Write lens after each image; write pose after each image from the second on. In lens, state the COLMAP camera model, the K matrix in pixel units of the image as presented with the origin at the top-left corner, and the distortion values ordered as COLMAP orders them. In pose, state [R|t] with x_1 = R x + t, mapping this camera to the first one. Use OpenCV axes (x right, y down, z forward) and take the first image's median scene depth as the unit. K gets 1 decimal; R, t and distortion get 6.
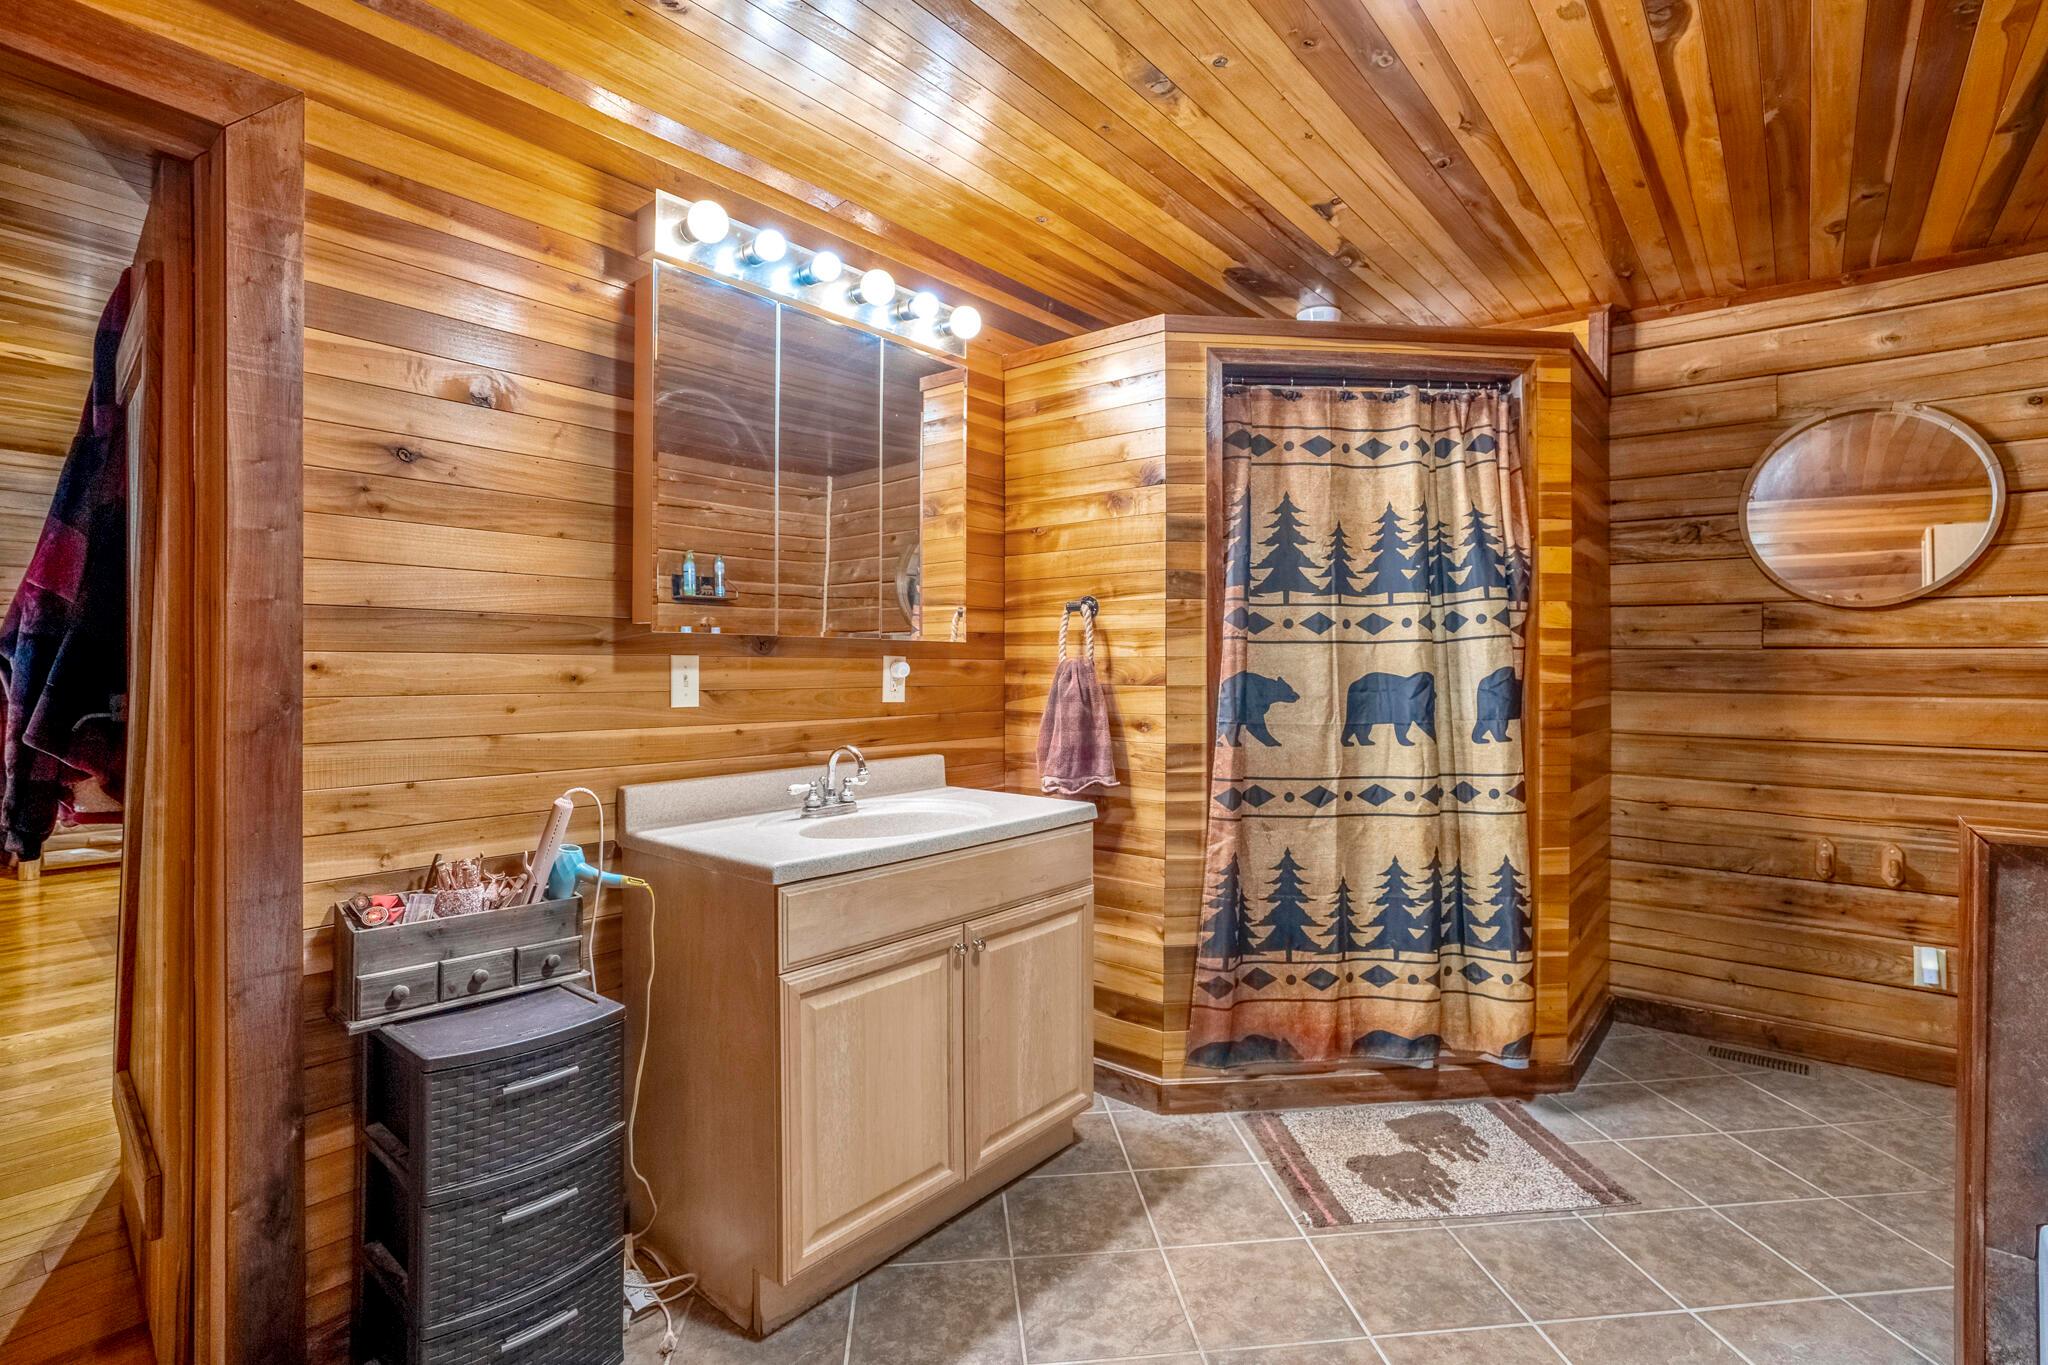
lens RADIAL K [[963.6, 0, 1026.4], [0, 963.6, 665.5], [0, 0, 1]] dist [-0.060092, 0.022094]
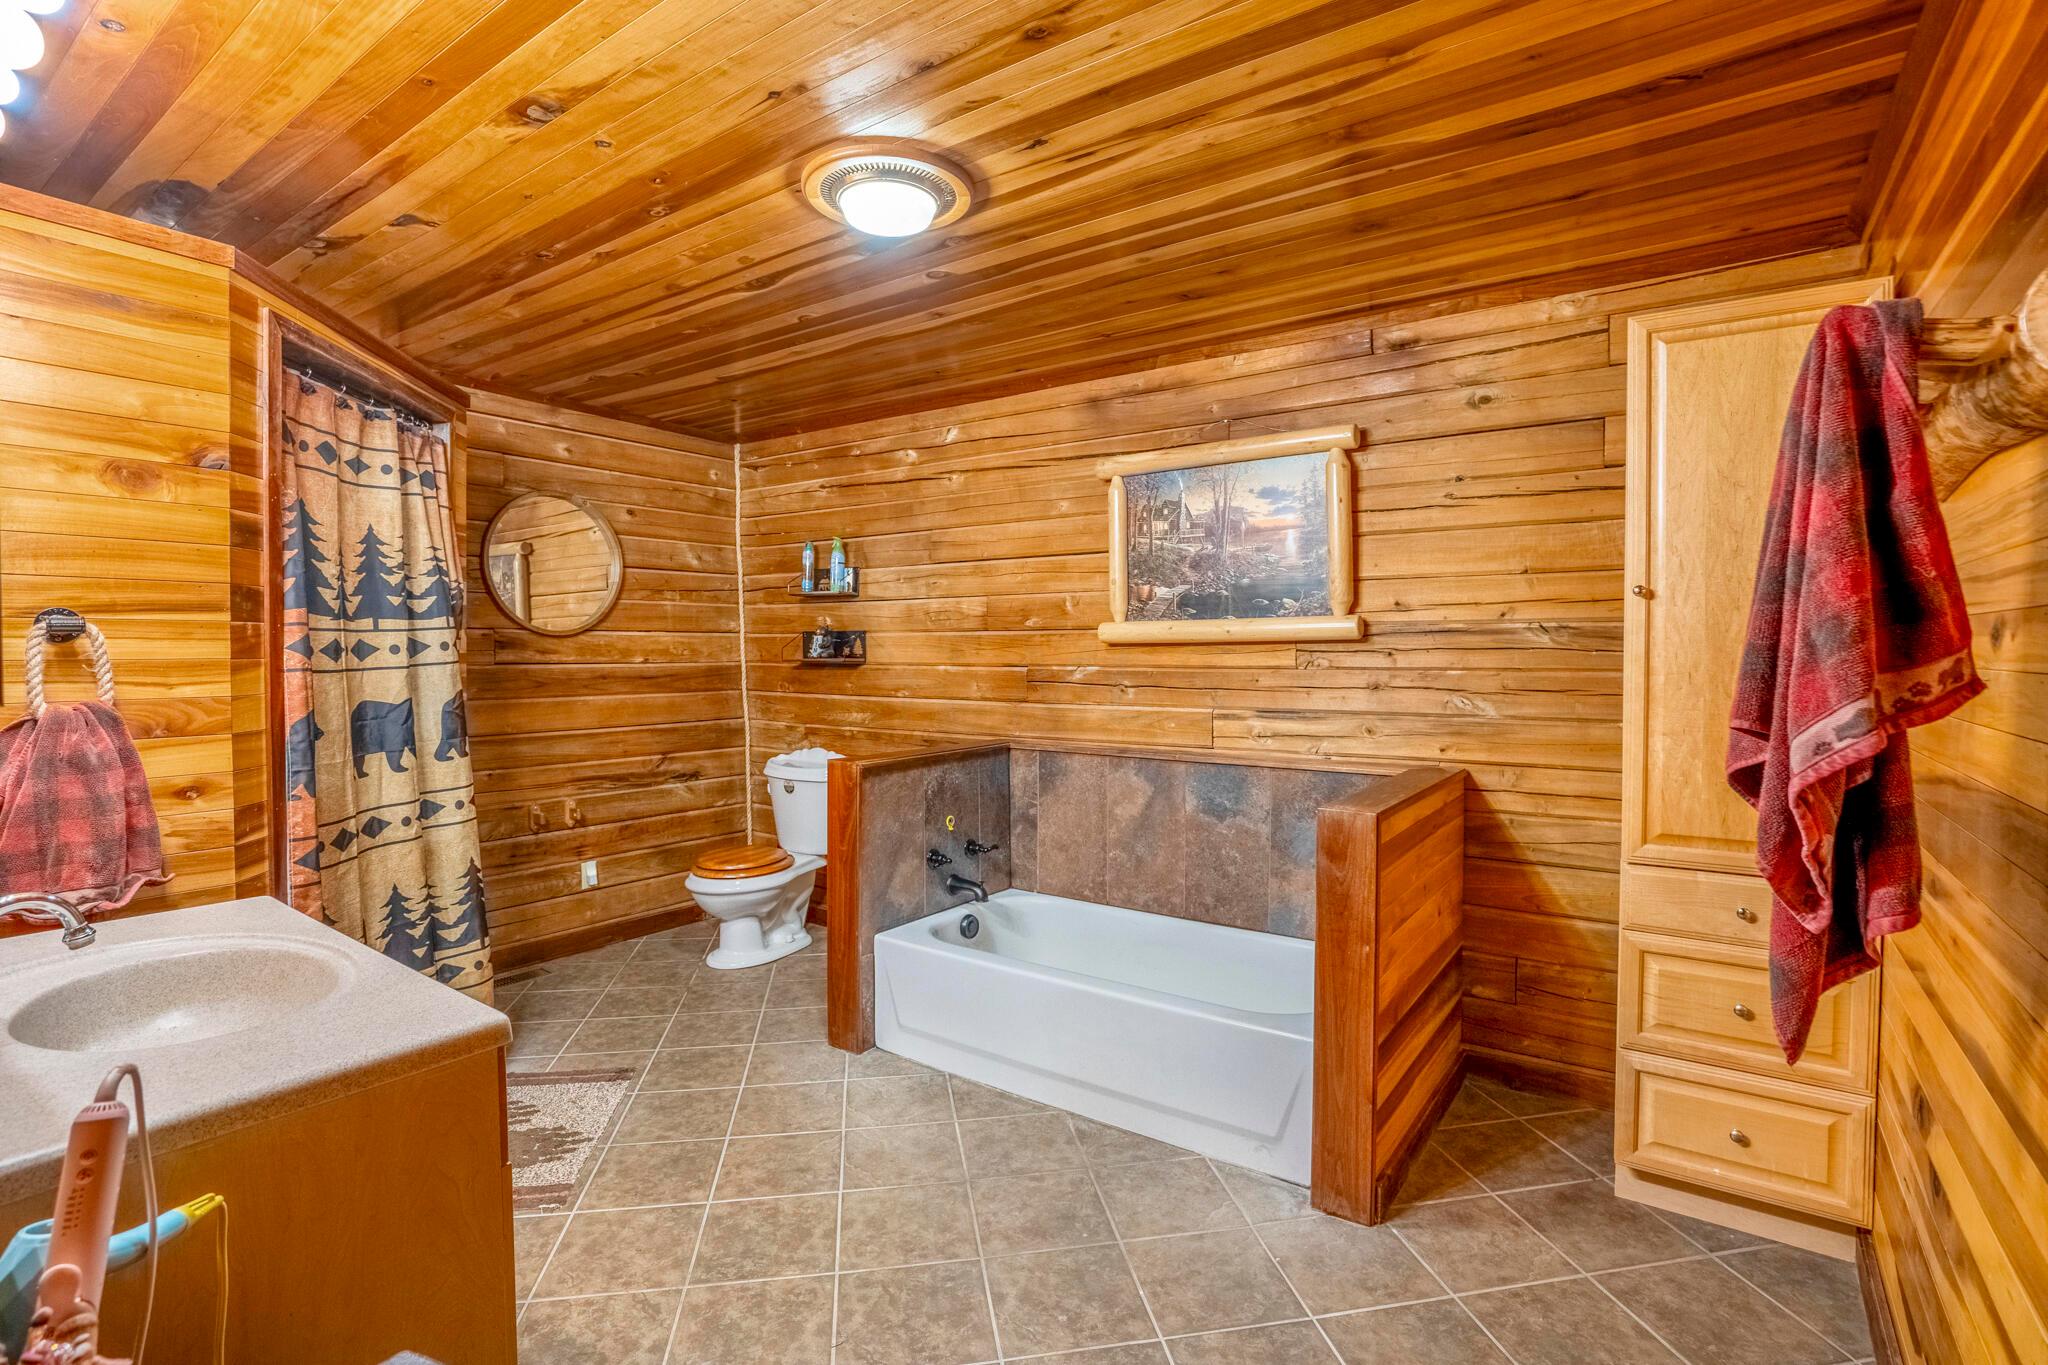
lens RADIAL K [[963.6, 0, 1026.4], [0, 963.6, 665.5], [0, 0, 1]] dist [-0.060092, 0.022094]
pose [[-0.078737, -0.019470, 0.996705, -0.637085], [-0.005395, 0.999803, 0.019104, -0.050558], [-0.996881, -0.003873, -0.078826, 0.419098]]
